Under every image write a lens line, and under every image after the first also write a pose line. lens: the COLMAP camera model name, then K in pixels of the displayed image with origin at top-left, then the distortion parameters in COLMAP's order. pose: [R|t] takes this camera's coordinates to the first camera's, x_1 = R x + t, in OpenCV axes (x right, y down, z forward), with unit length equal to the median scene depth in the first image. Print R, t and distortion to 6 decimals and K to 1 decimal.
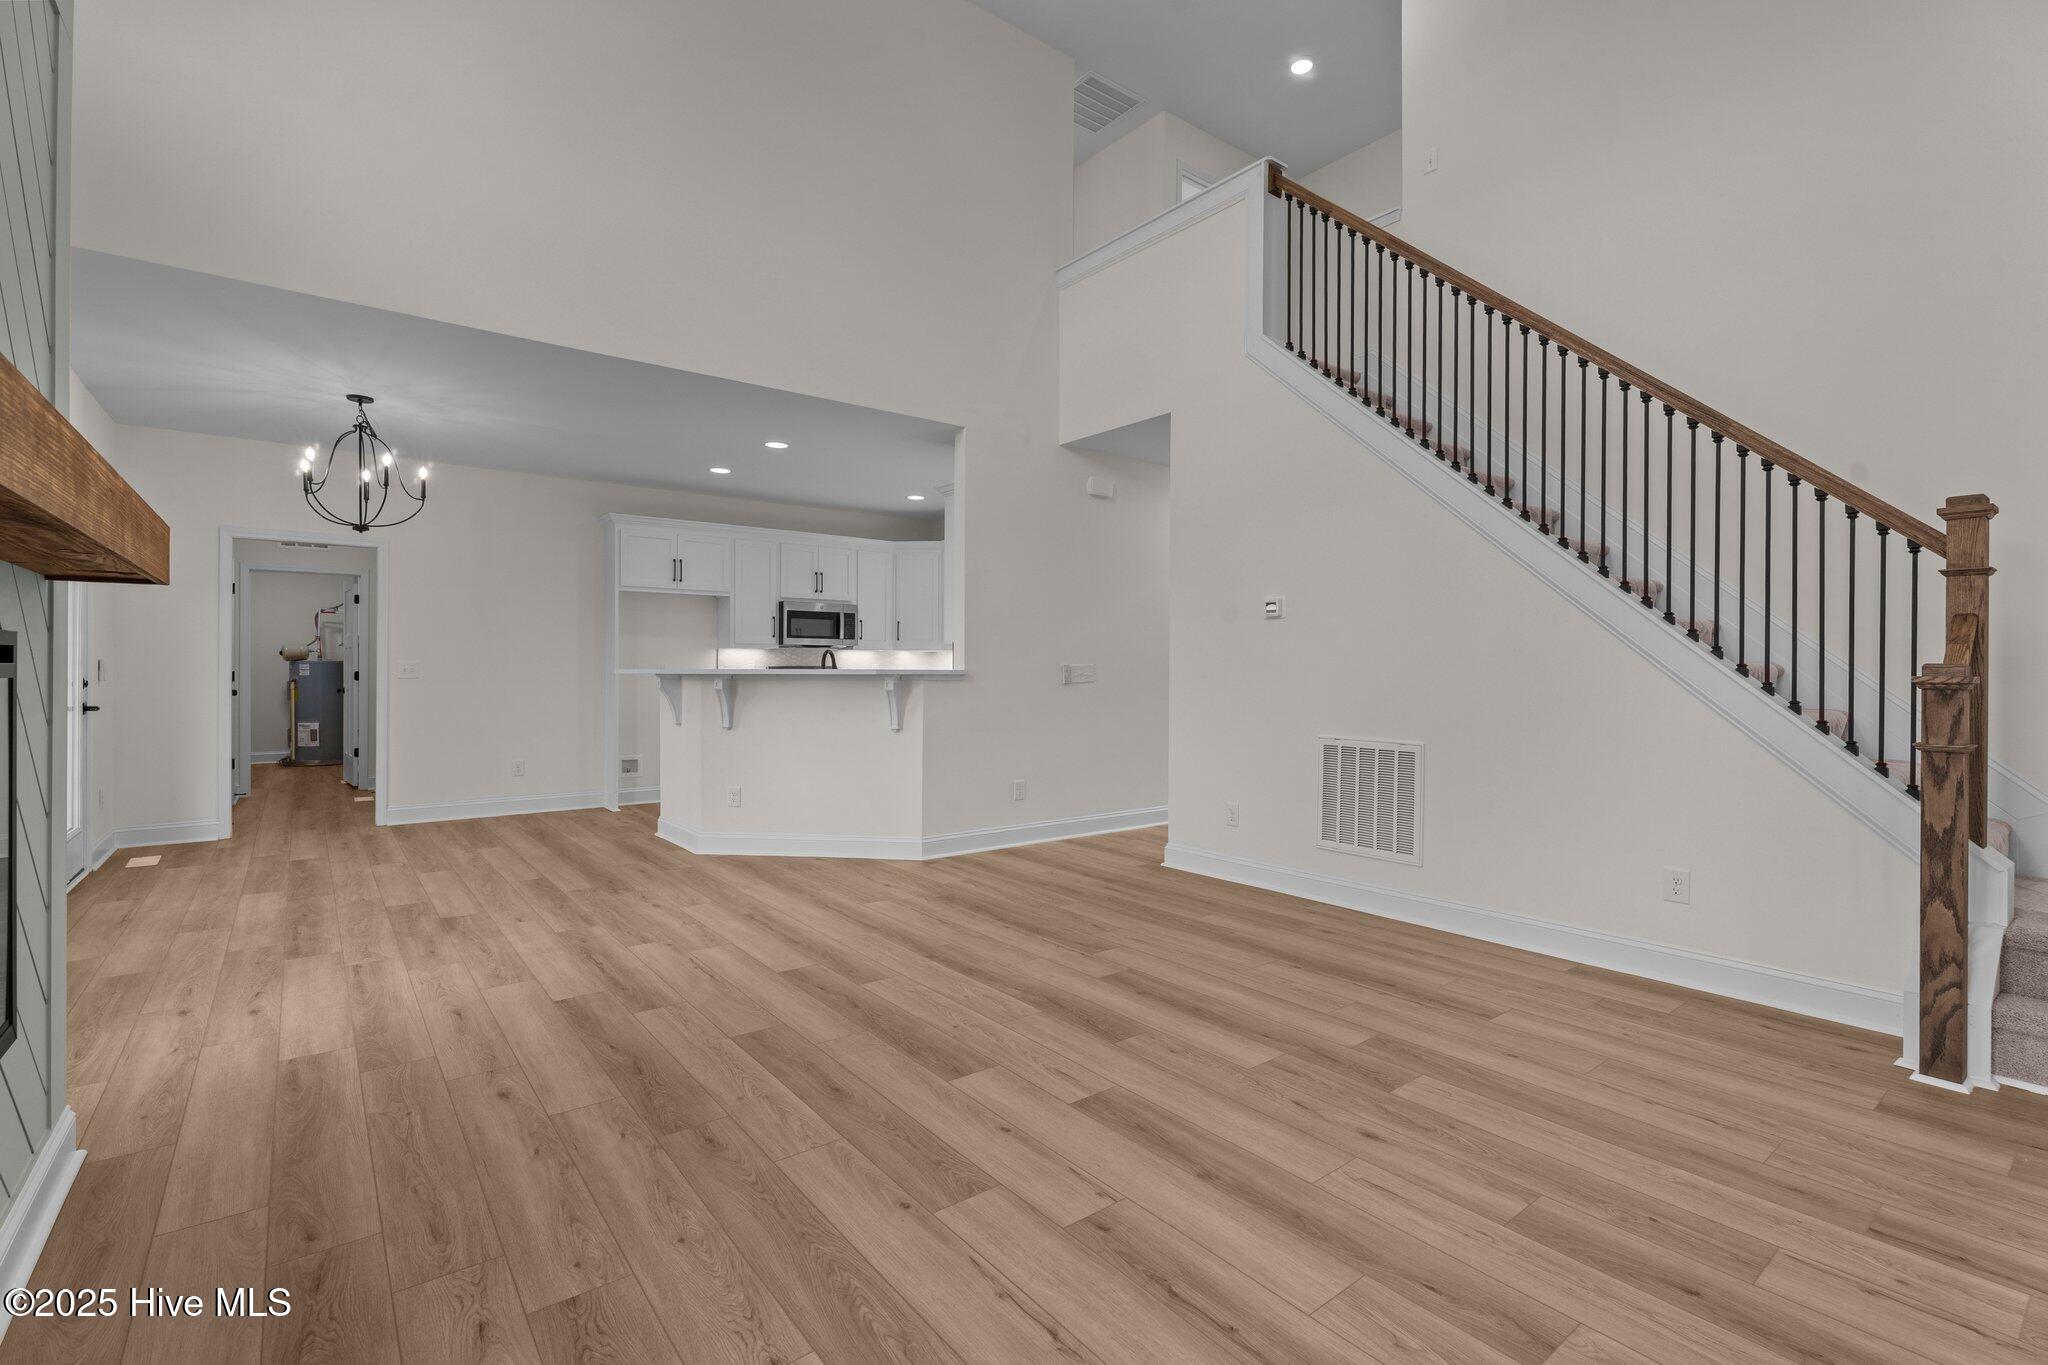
lens RADIAL K [[909.2, 0, 1022.7], [0, 909.2, 682.1], [0, 0, 1]] dist [0.013005, 0.000429]
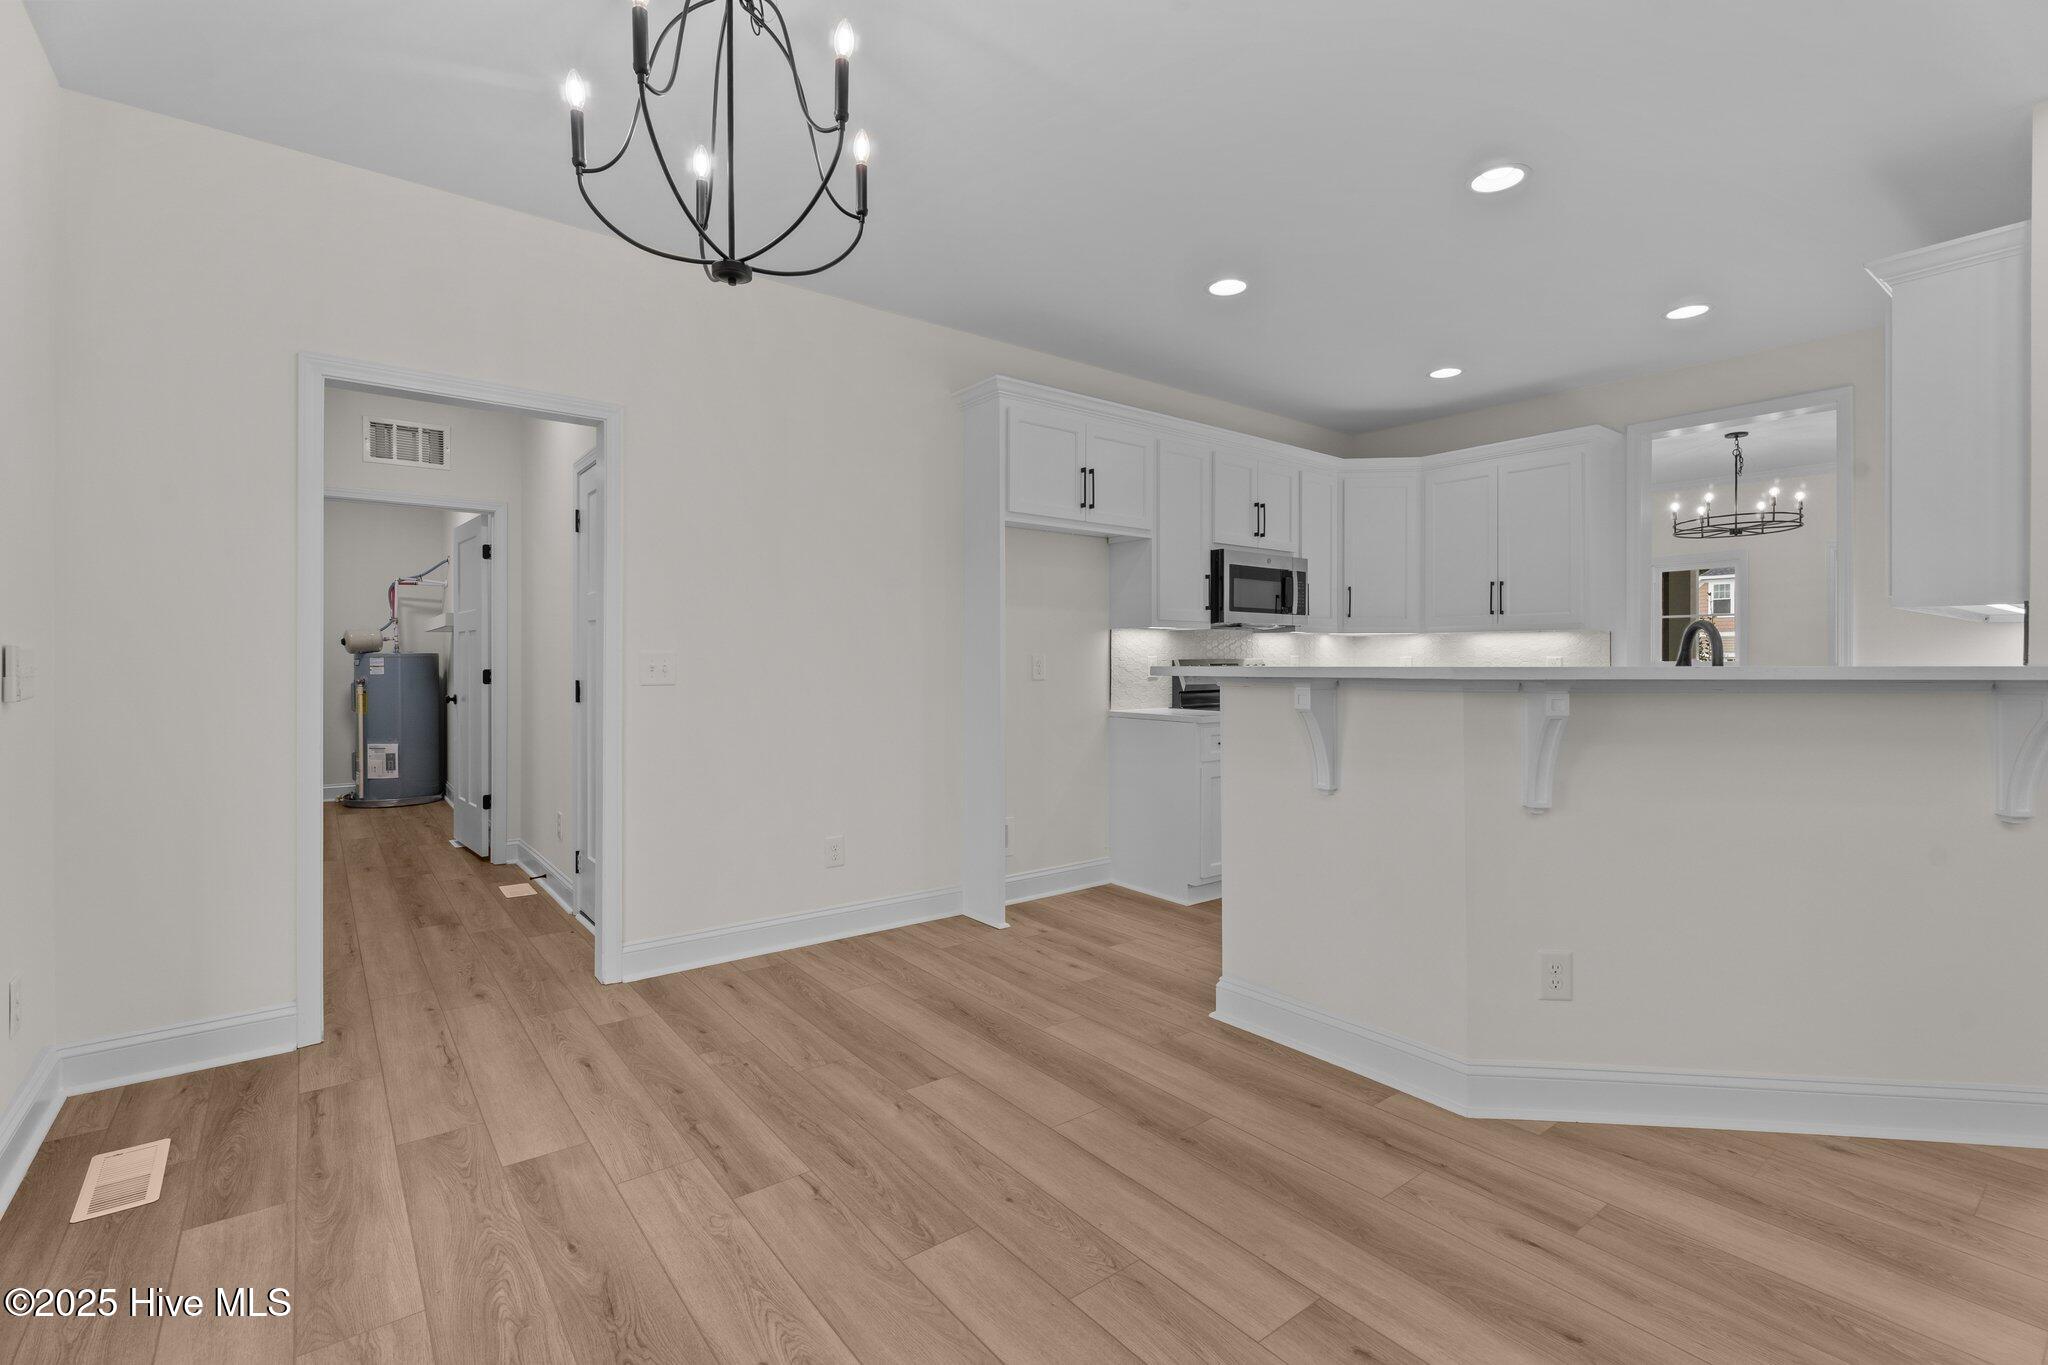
lens RADIAL K [[909.2, 0, 1025.8], [0, 909.2, 670.1], [0, 0, 1]] dist [0.013005, 0.000429]
pose [[0.999999, -0.000706, -0.000893, -0.363590], [0.000699, 0.999967, -0.008138, -0.005781], [0.000898, 0.008138, 0.999966, 0.385351]]
